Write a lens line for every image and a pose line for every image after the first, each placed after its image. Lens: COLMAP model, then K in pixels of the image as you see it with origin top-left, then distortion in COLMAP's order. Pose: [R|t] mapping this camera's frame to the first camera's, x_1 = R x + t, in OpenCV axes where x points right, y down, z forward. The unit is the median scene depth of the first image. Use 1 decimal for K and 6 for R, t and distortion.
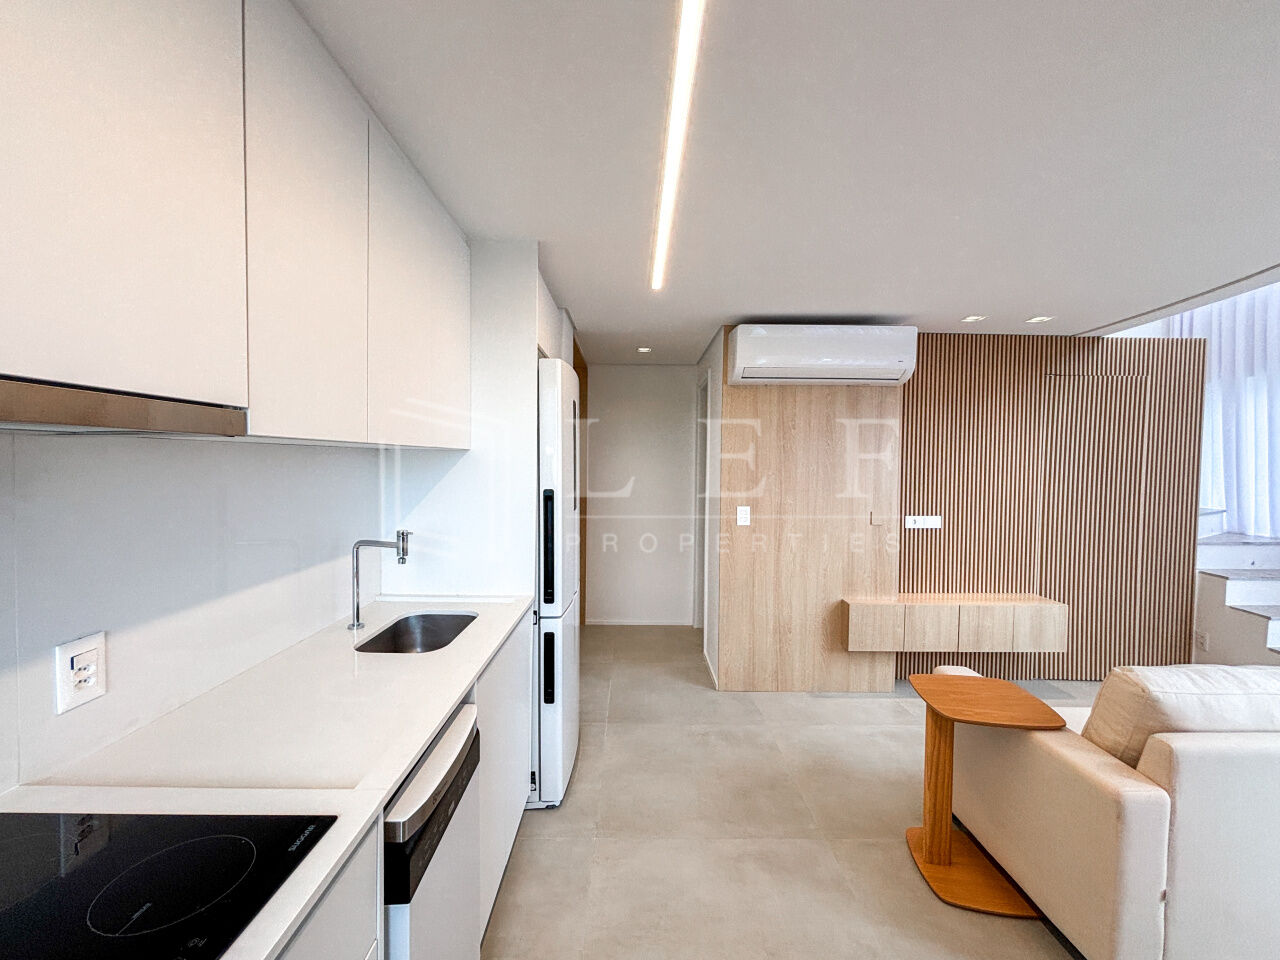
lens RADIAL K [[522.3, 0, 640.0], [0, 522.3, 480.0], [0, 0, 1]] dist [-0.000041, 0.000101]
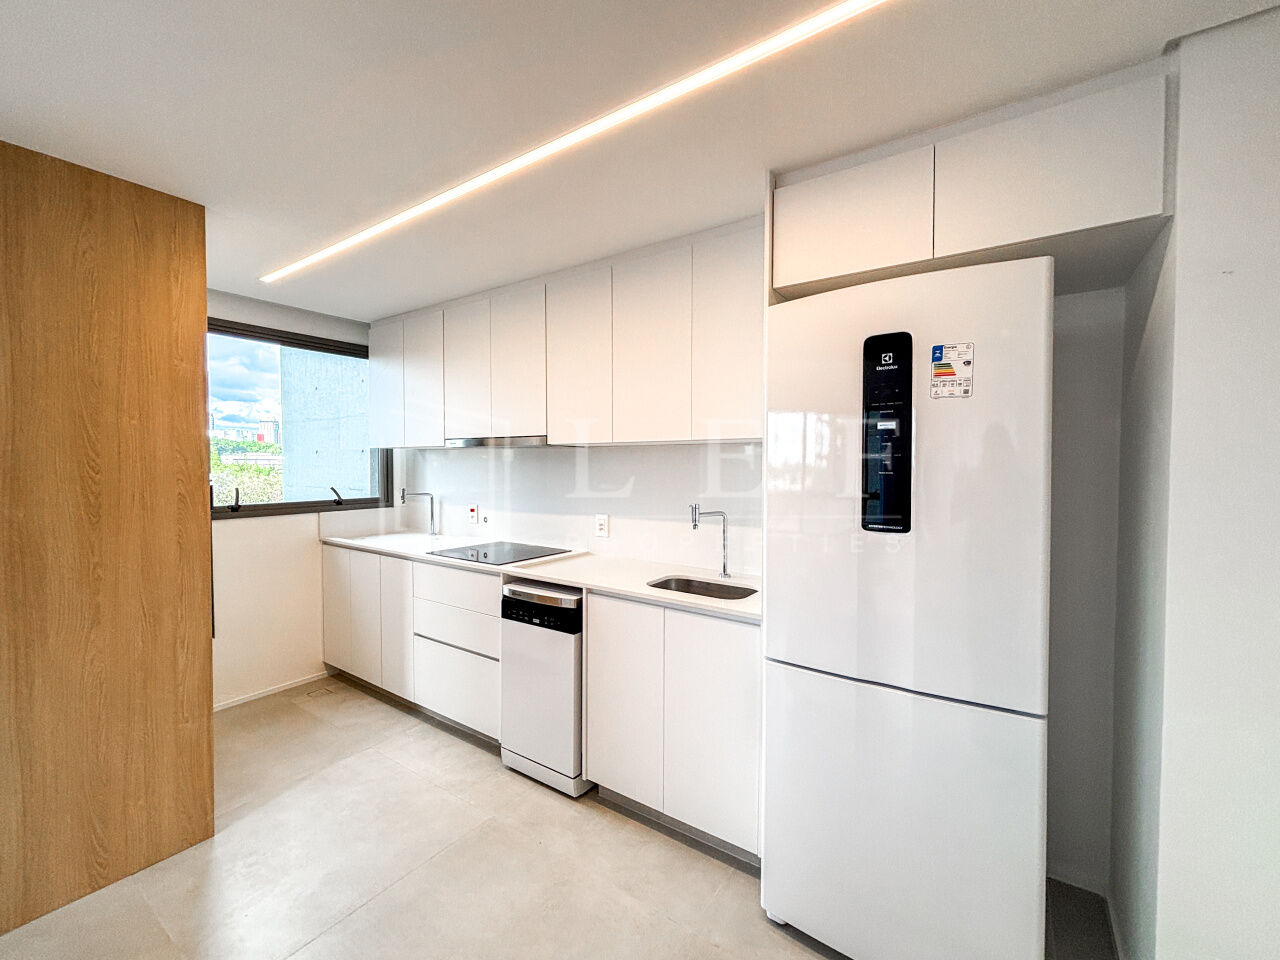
lens RADIAL K [[531.0, 0, 635.5], [0, 531.0, 475.9], [0, 0, 1]] dist [0.000314, -0.000025]
pose [[-0.573527, 0.014974, -0.819050, 0.381339], [-0.033407, 0.998574, 0.041649, -0.011456], [0.818505, 0.051249, -0.572208, 0.861481]]
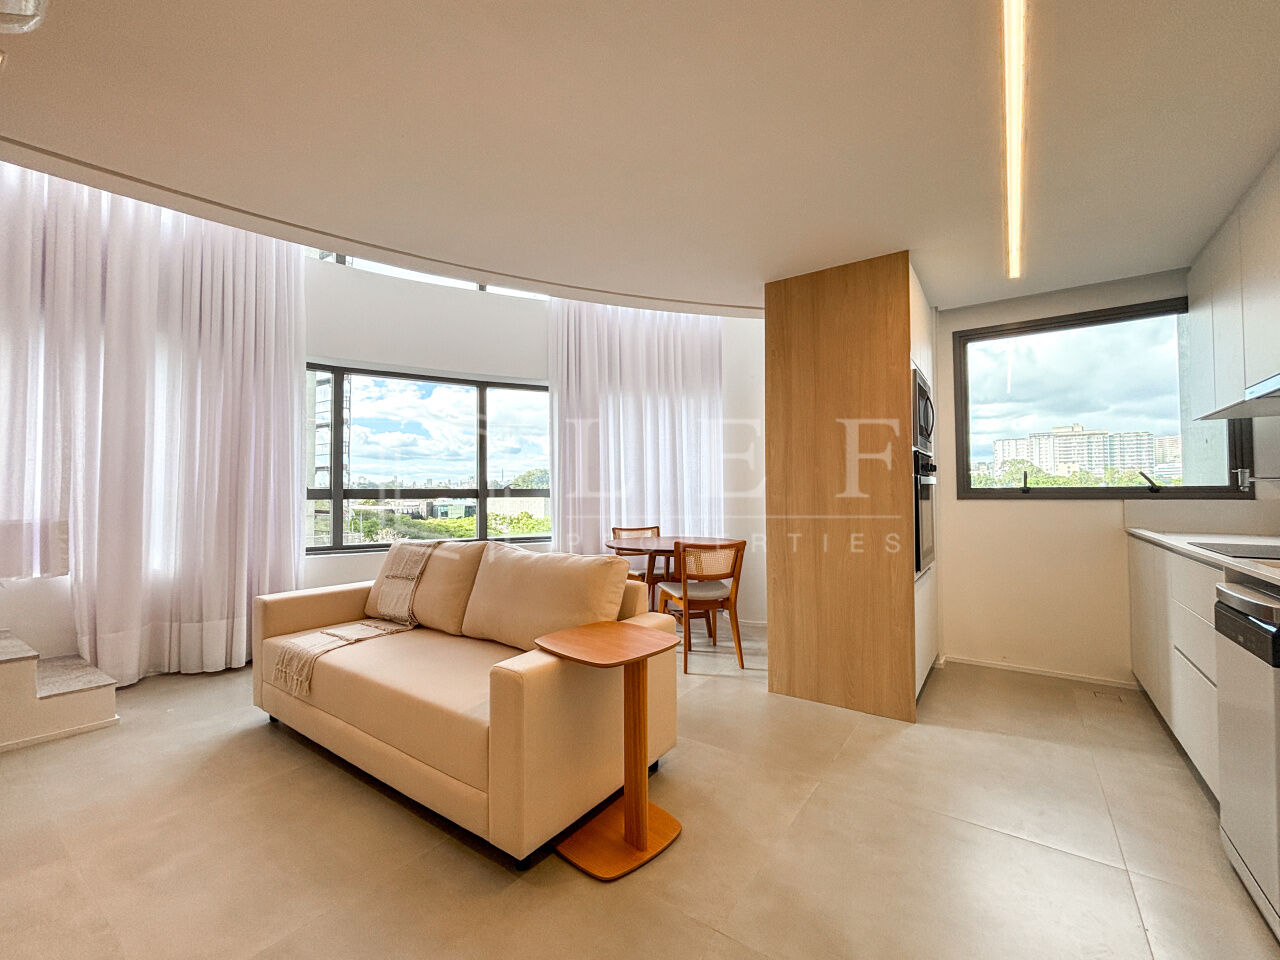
lens RADIAL K [[531.0, 0, 635.5], [0, 531.0, 475.9], [0, 0, 1]] dist [0.000314, -0.000025]
pose [[-0.811400, 0.017040, 0.584243, 0.029189], [0.018708, 0.999820, -0.003179, 0.070791], [-0.584192, 0.008350, -0.811573, 1.020350]]
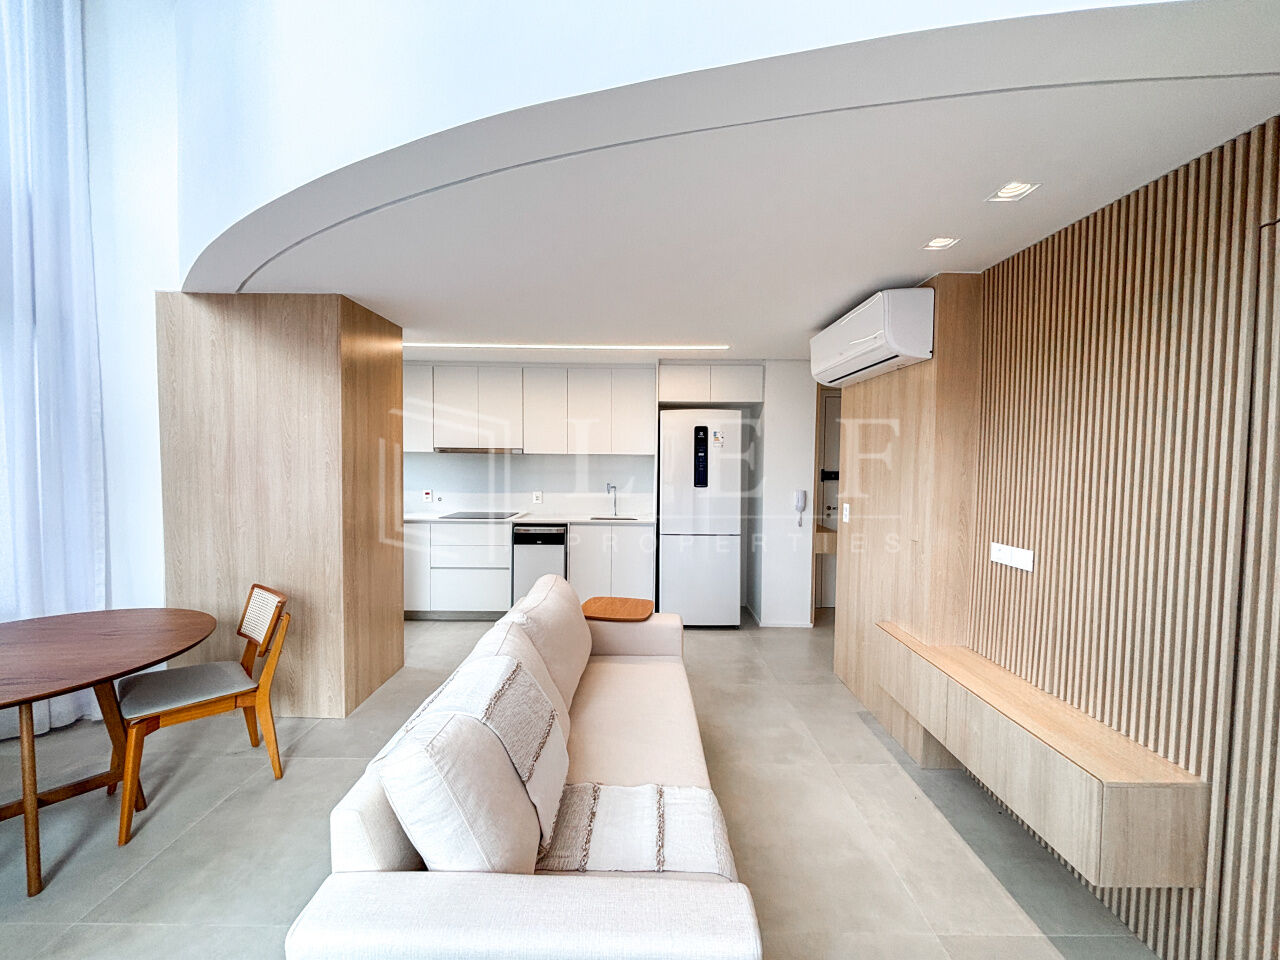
lens RADIAL K [[549.5, 0, 640.0], [0, 549.5, 480.0], [0, 0, 1]] dist [0.000226, -0.000036]
pose [[-0.002166, 0.030526, -0.999532, 1.361363], [-0.050297, 0.998266, 0.030596, -0.010577], [0.998732, 0.050339, -0.000627, 0.620445]]
